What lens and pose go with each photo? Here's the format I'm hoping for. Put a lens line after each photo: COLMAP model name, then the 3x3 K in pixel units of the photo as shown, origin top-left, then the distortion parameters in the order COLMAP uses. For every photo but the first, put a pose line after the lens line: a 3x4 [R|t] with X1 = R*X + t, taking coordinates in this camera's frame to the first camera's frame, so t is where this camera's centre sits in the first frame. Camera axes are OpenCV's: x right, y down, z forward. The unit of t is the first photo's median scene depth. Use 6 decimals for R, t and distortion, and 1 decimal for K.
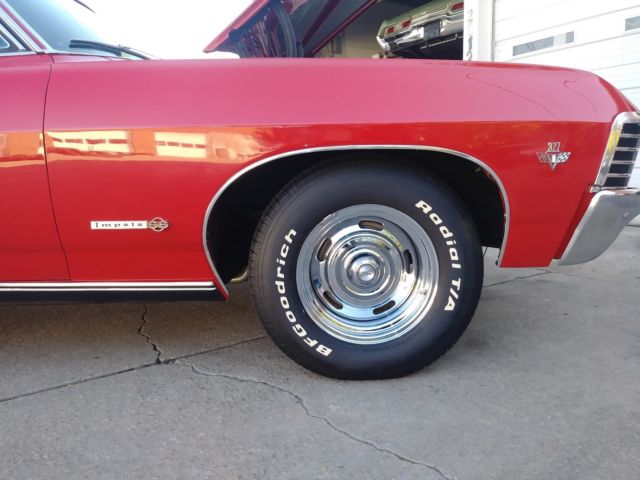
lens RADIAL K [[514.9, 0, 309.2], [0, 514.9, 241.6], [0, 0, 1]] dist [0.036826, -0.070181]
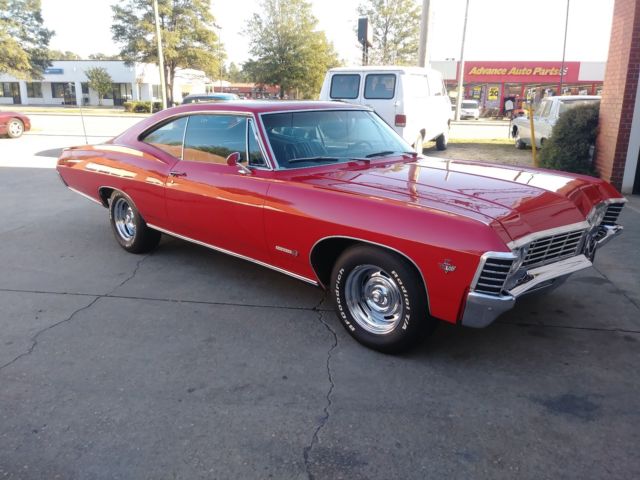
lens RADIAL K [[514.9, 0, 314.6], [0, 514.9, 239.2], [0, 0, 1]] dist [0.036826, -0.070181]
pose [[0.721925, 0.205986, -0.660601, 1.141808], [-0.117324, 0.977280, 0.176517, -0.455668], [0.681953, -0.049928, 0.729690, -0.557394]]
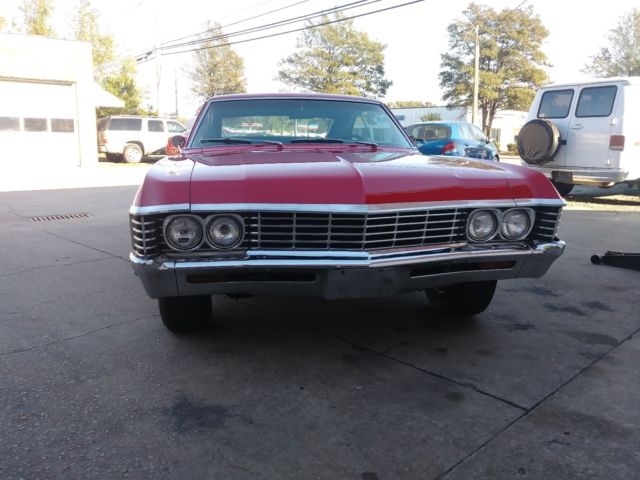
lens RADIAL K [[514.9, 0, 316.2], [0, 514.9, 244.3], [0, 0, 1]] dist [0.036826, -0.070181]
pose [[0.170280, 0.211457, -0.962440, 1.914286], [-0.146796, 0.971249, 0.187420, -0.440793], [0.974400, 0.109369, 0.196425, 1.083843]]
